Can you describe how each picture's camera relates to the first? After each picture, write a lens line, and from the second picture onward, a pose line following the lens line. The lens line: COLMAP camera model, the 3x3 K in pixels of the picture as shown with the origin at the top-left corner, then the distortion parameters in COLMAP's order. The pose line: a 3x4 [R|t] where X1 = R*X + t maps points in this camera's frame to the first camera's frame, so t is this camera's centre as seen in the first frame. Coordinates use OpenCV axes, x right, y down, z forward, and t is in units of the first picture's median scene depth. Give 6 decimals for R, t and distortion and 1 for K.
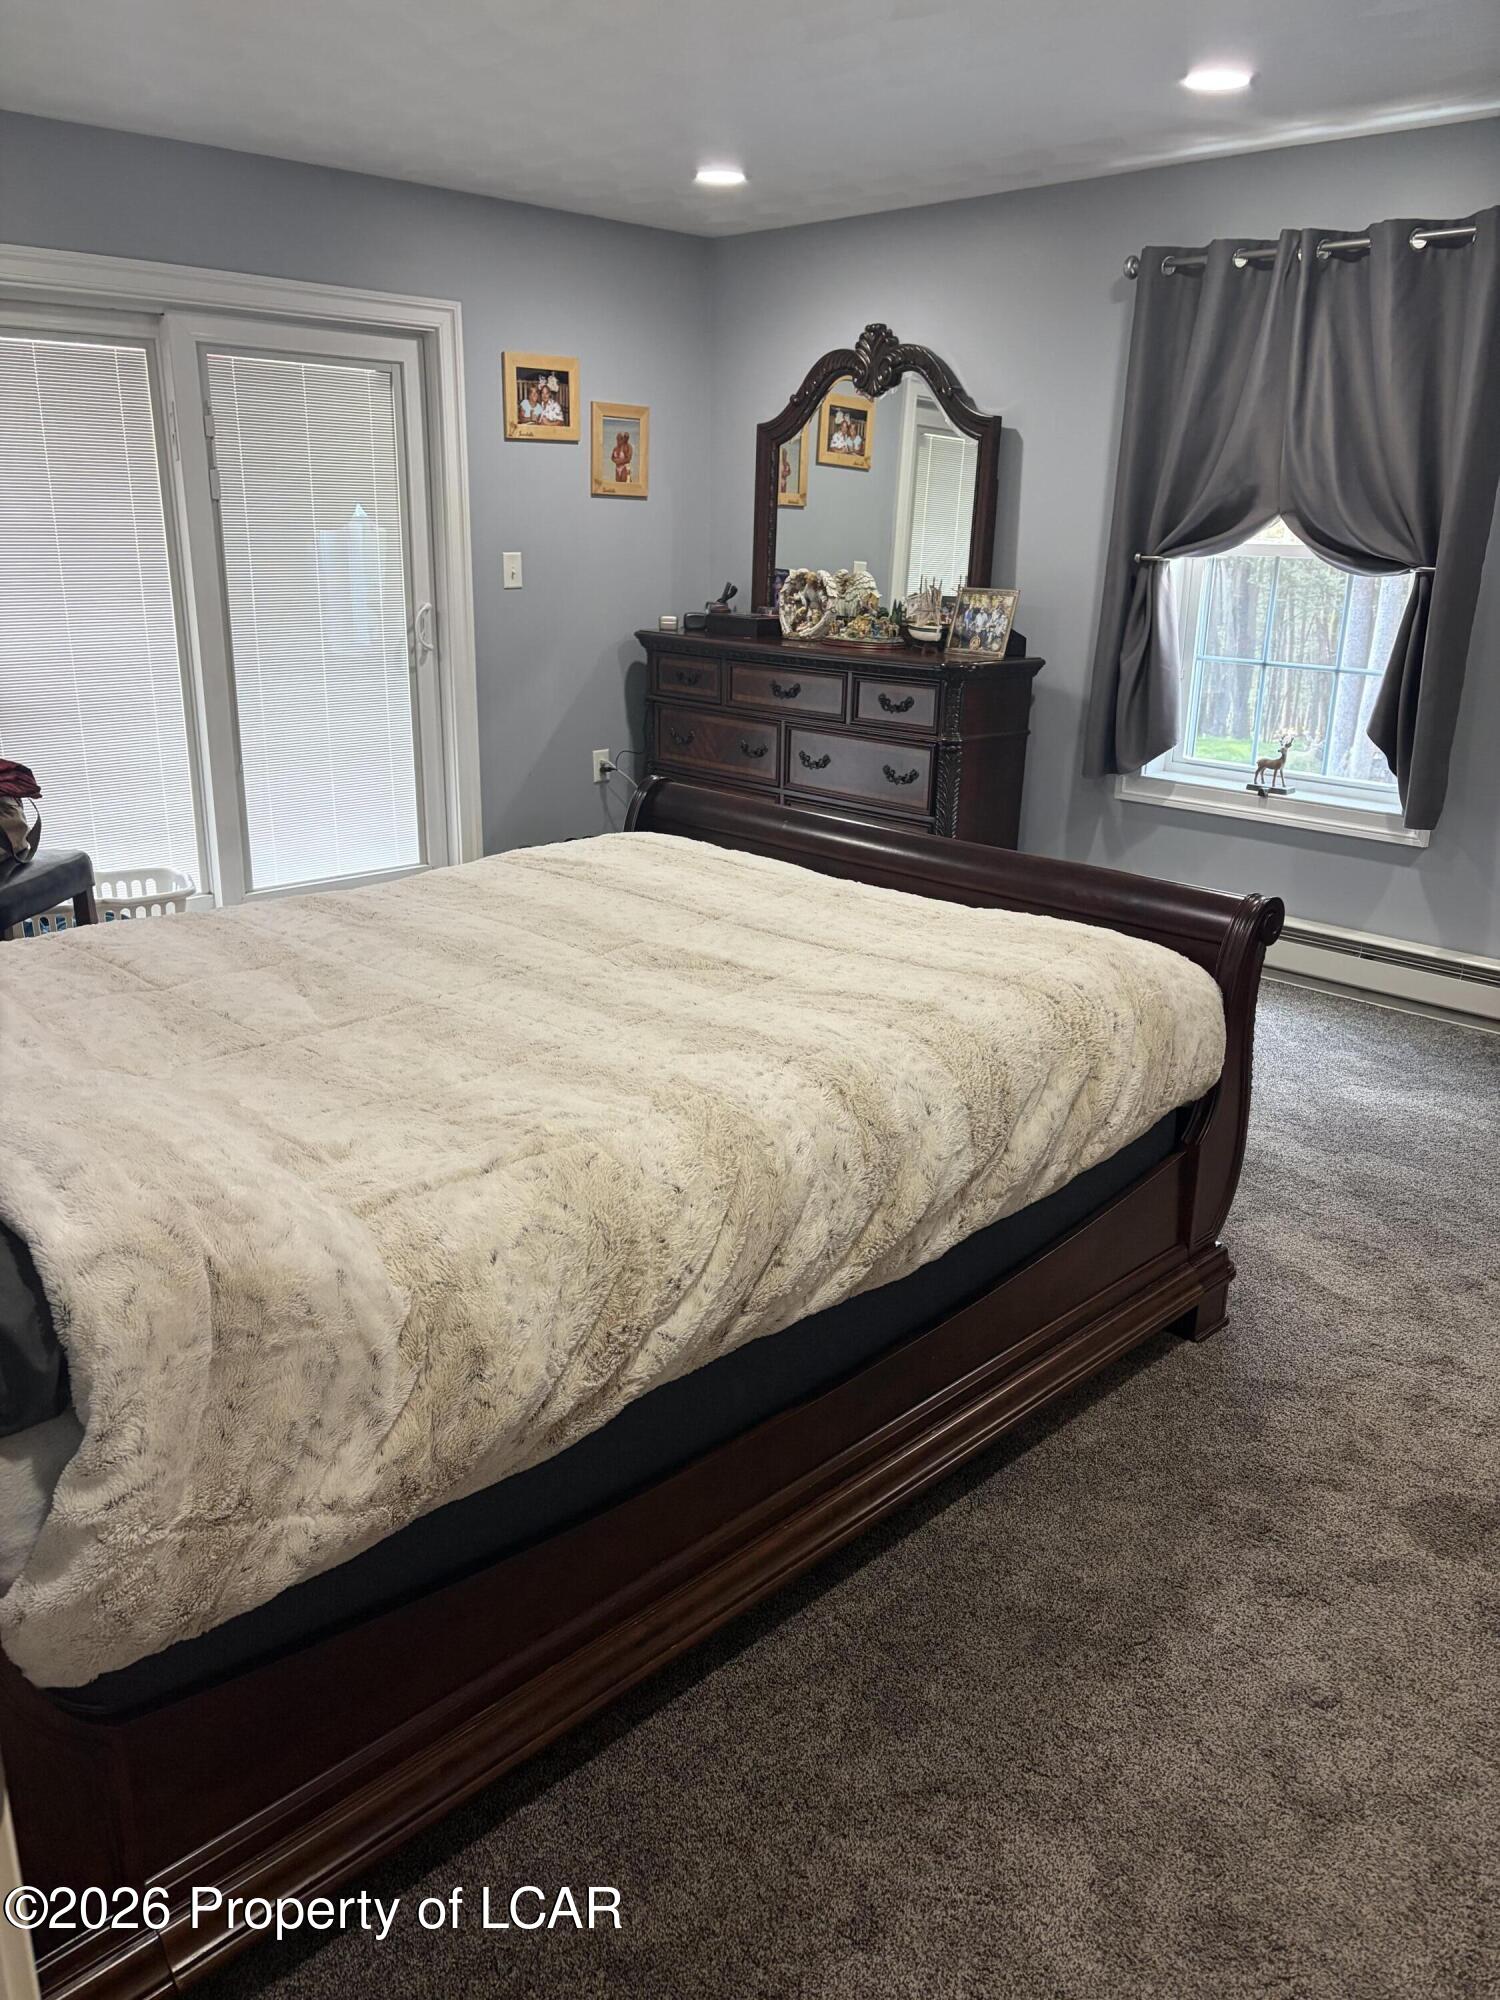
lens RADIAL K [[1503.2, 0, 751.7], [0, 1503.2, 1005.6], [0, 0, 1]] dist [0.043465, -0.049870]
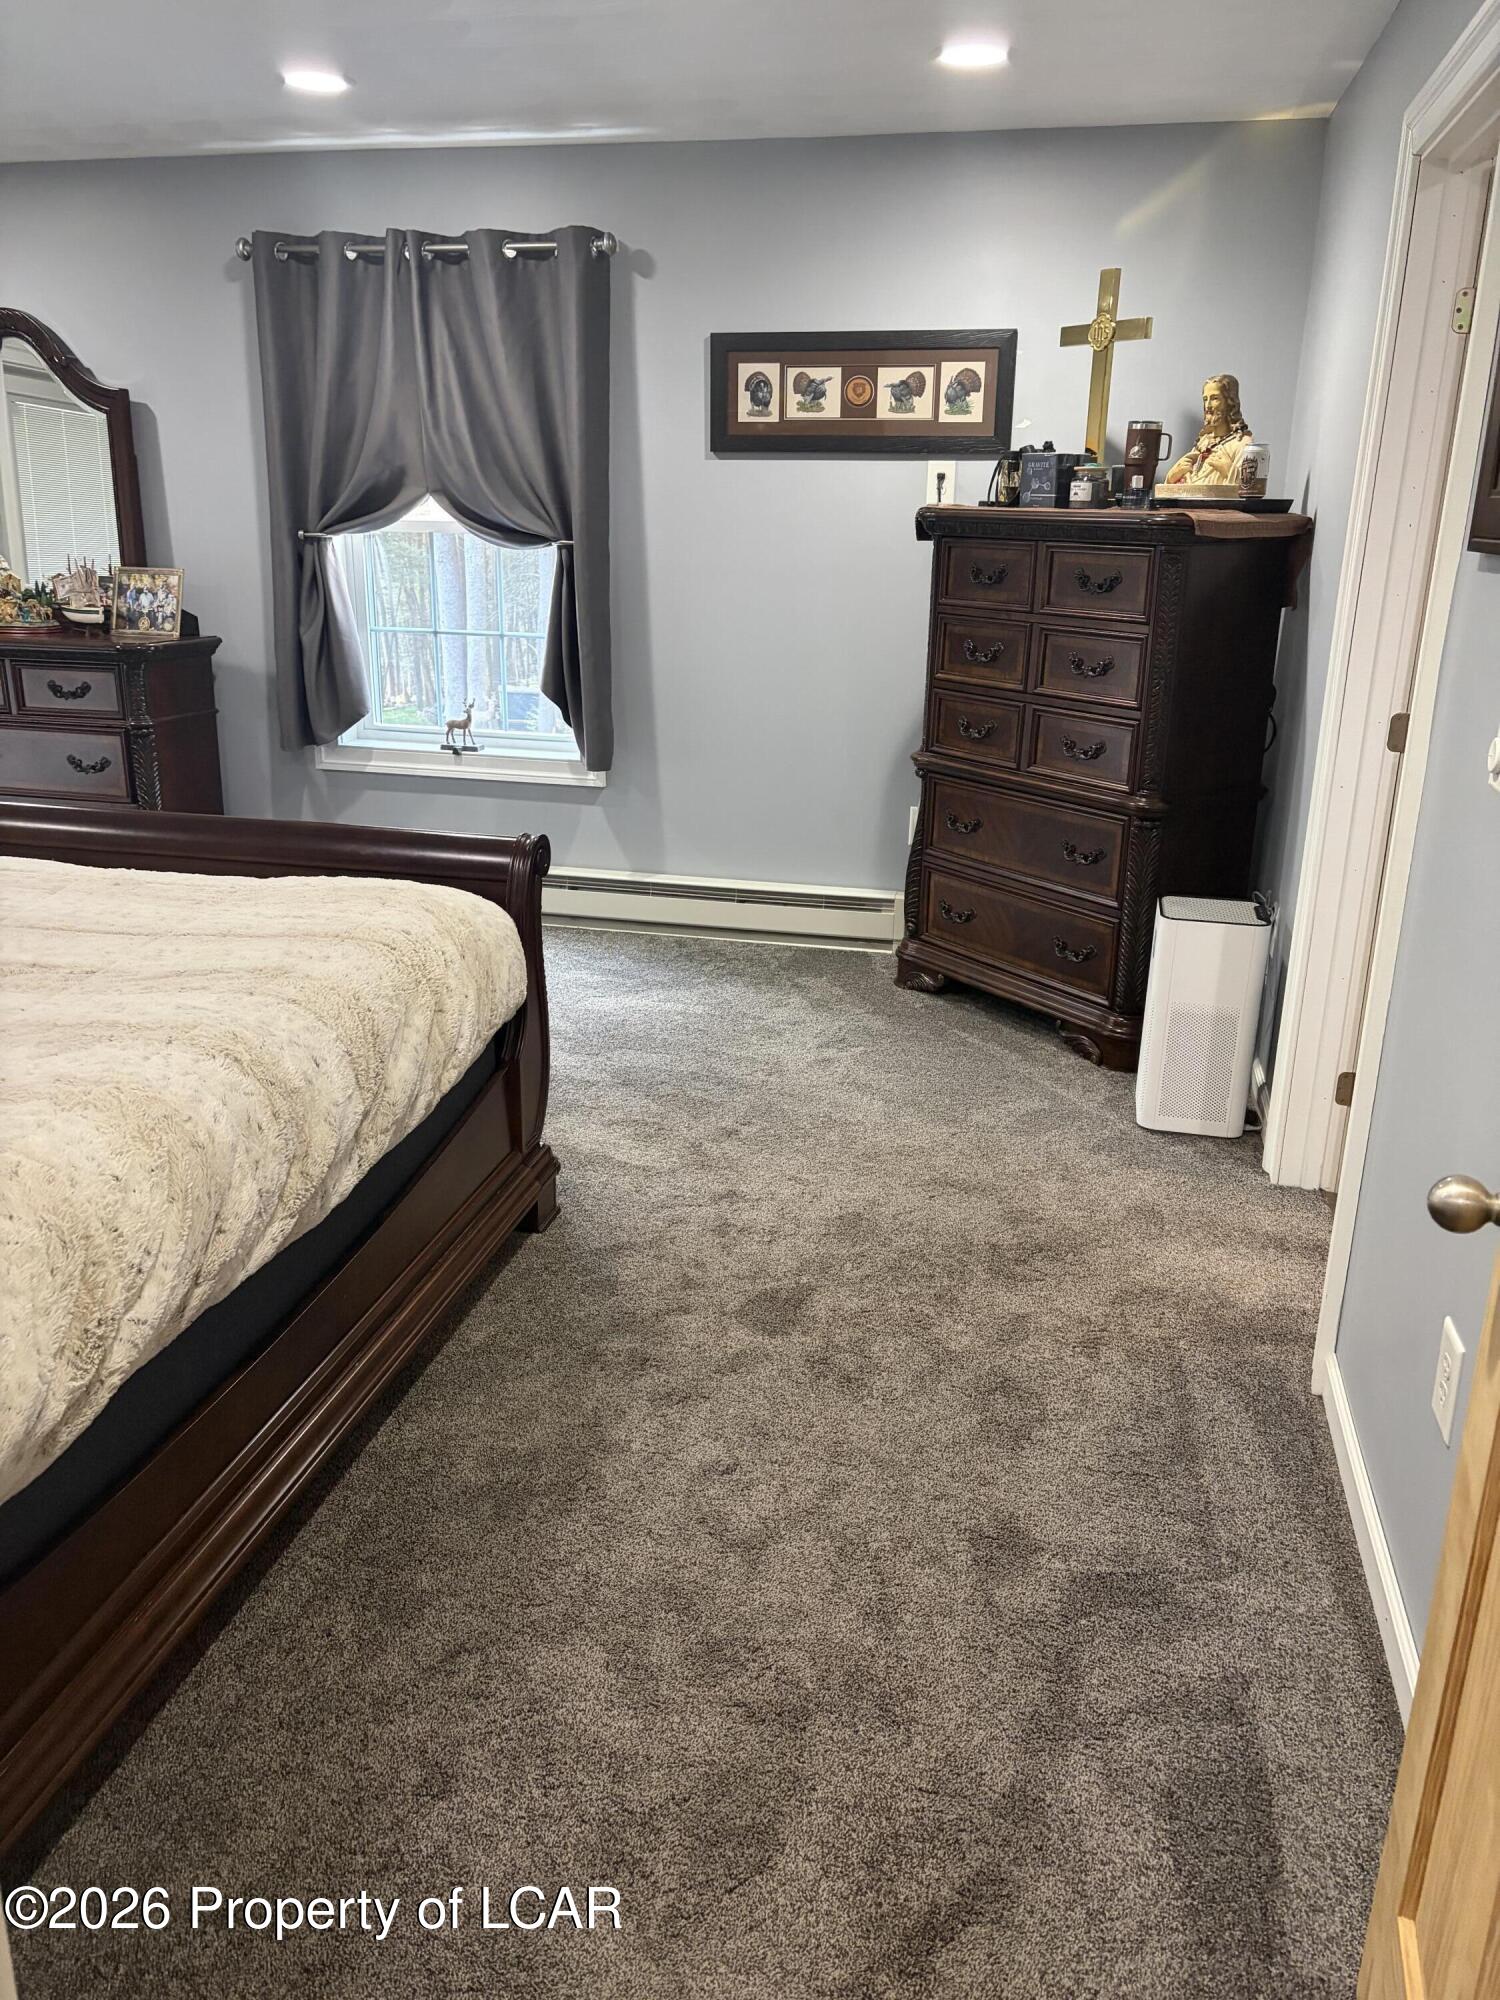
lens RADIAL K [[1503.2, 0, 750.0], [0, 1503.2, 997.9], [0, 0, 1]] dist [0.043465, -0.049870]
pose [[0.841328, -0.170845, 0.512814, -0.137490], [0.164793, 0.984641, 0.057673, 0.011513], [-0.514791, 0.035986, 0.856560, -0.059339]]
